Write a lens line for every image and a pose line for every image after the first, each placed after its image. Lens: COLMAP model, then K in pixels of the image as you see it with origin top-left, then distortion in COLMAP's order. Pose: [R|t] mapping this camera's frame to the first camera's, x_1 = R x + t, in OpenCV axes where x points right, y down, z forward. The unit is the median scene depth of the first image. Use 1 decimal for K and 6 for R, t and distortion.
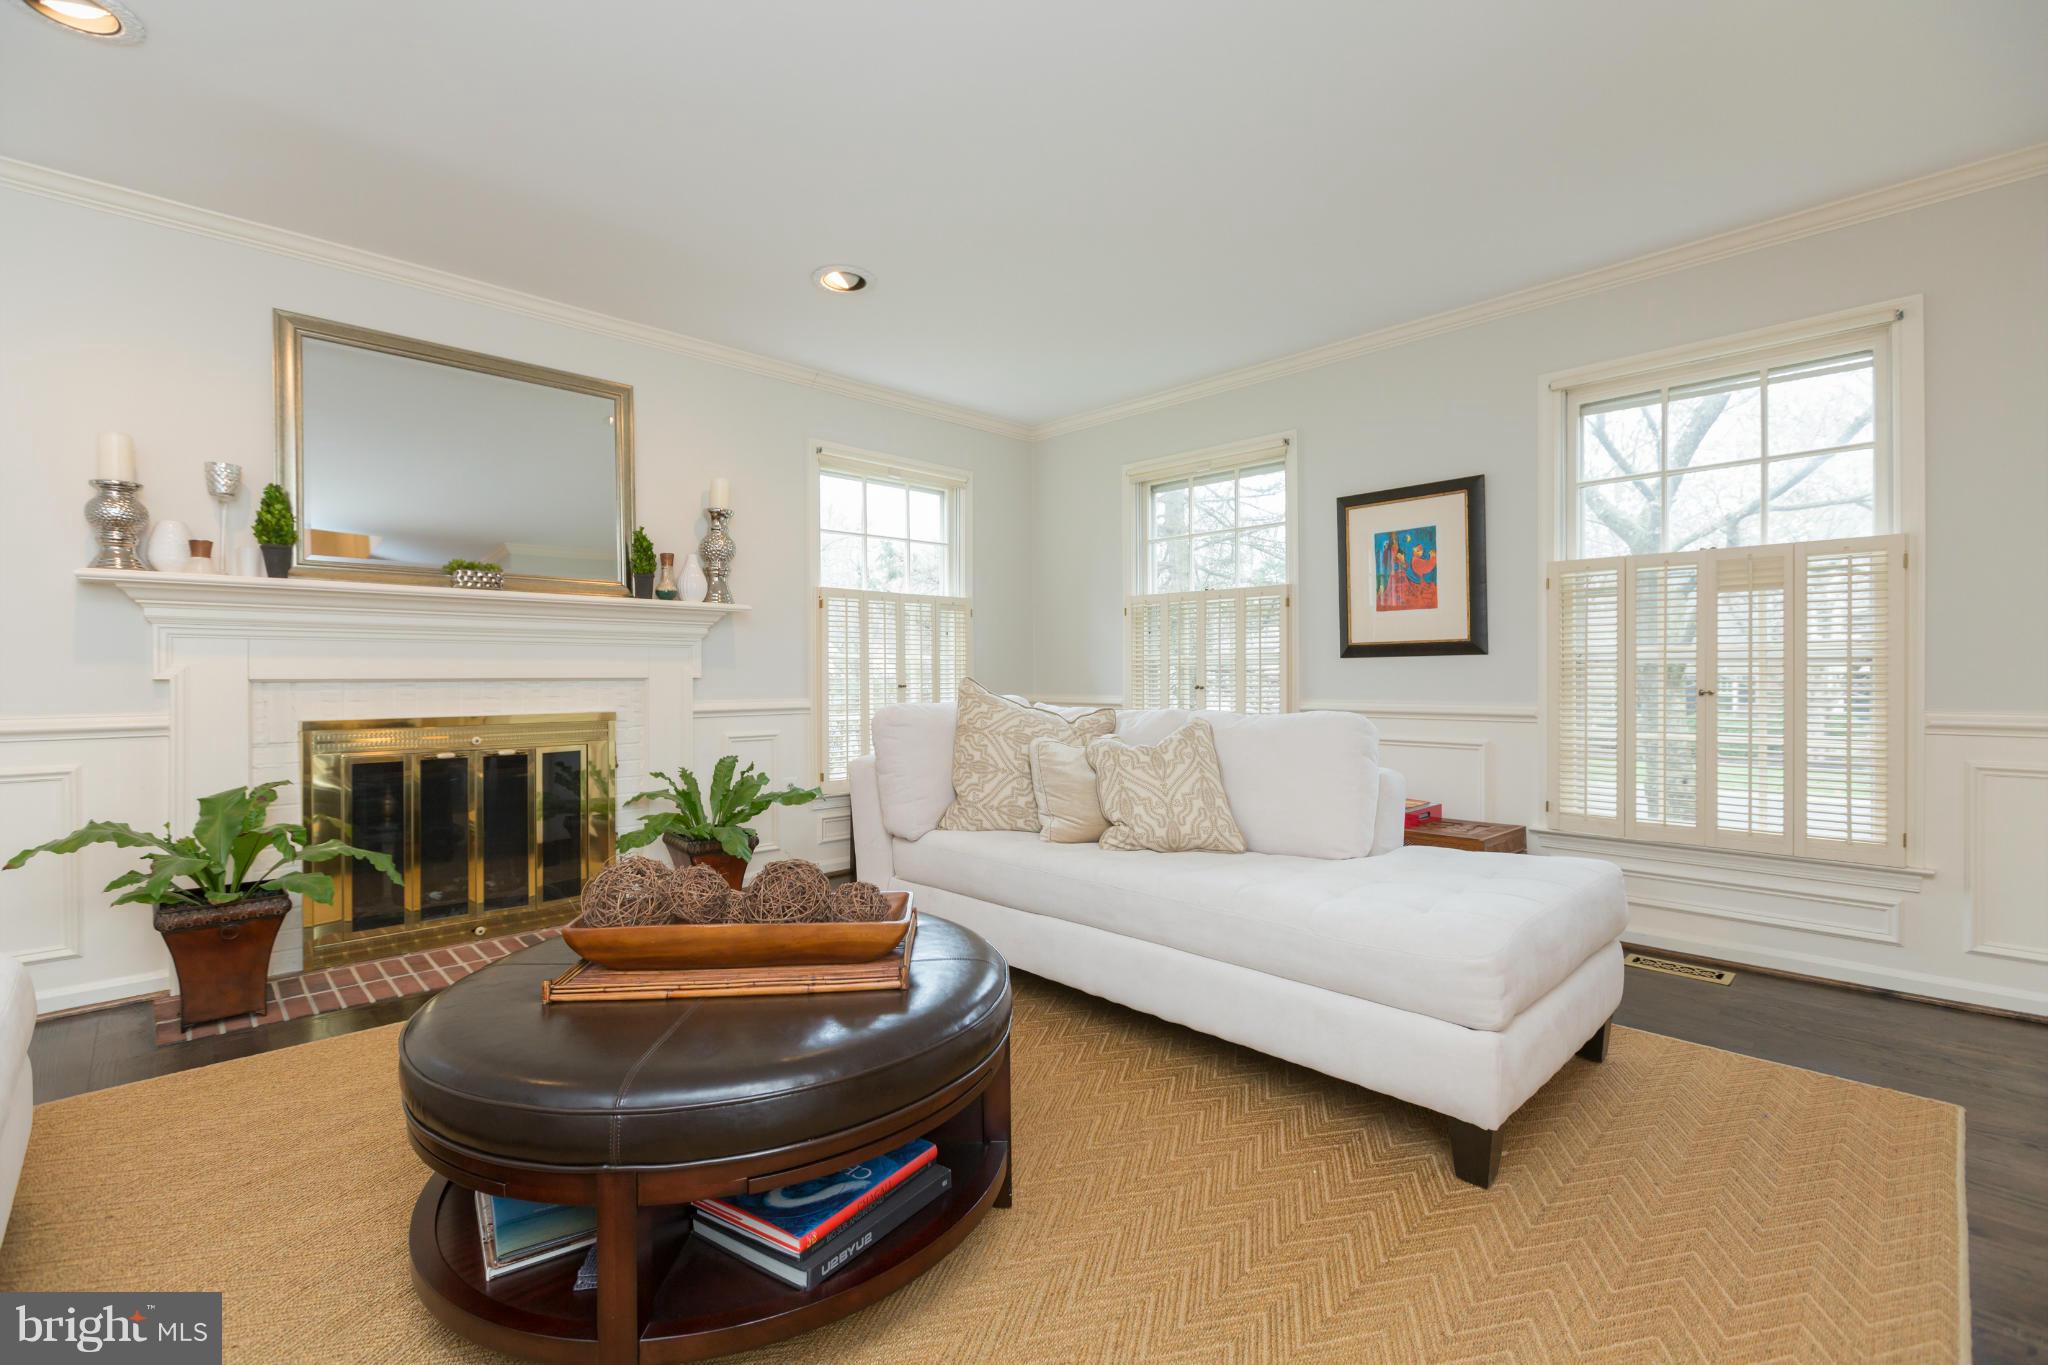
lens RADIAL K [[889.7, 0, 1024.0], [0, 889.7, 682.5], [0, 0, 1]] dist [-0.001108, 0.000053]
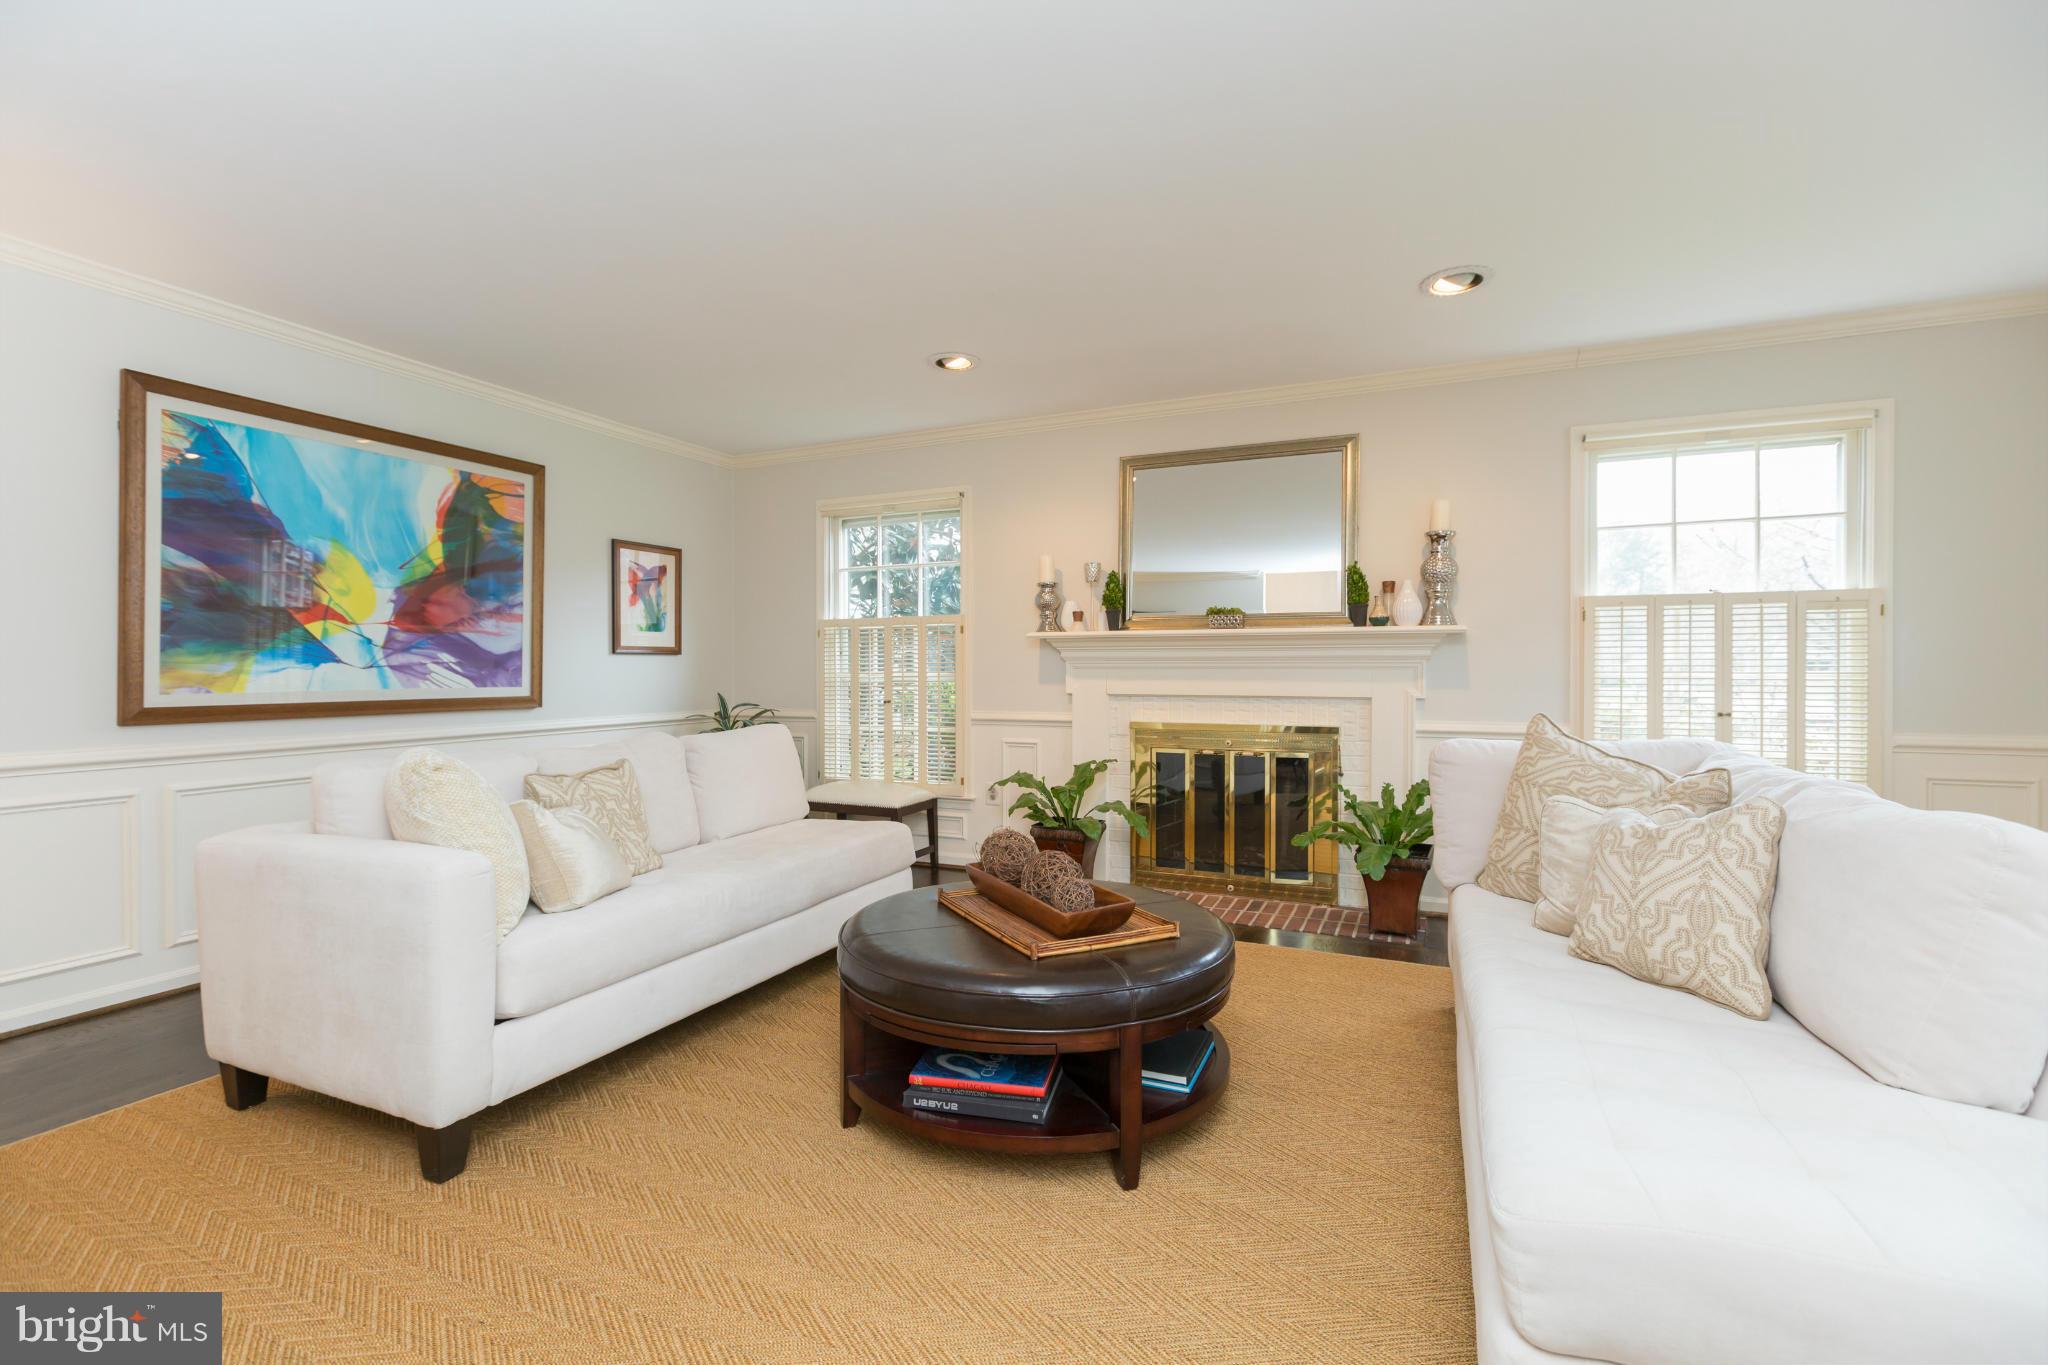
lens RADIAL K [[889.7, 0, 1024.0], [0, 889.7, 682.5], [0, 0, 1]] dist [-0.001108, 0.000053]
pose [[0.381317, 0.015632, -0.924312, 0.537640], [-0.010498, 0.999866, 0.012579, -0.041731], [0.924385, 0.004907, 0.381430, 0.240250]]
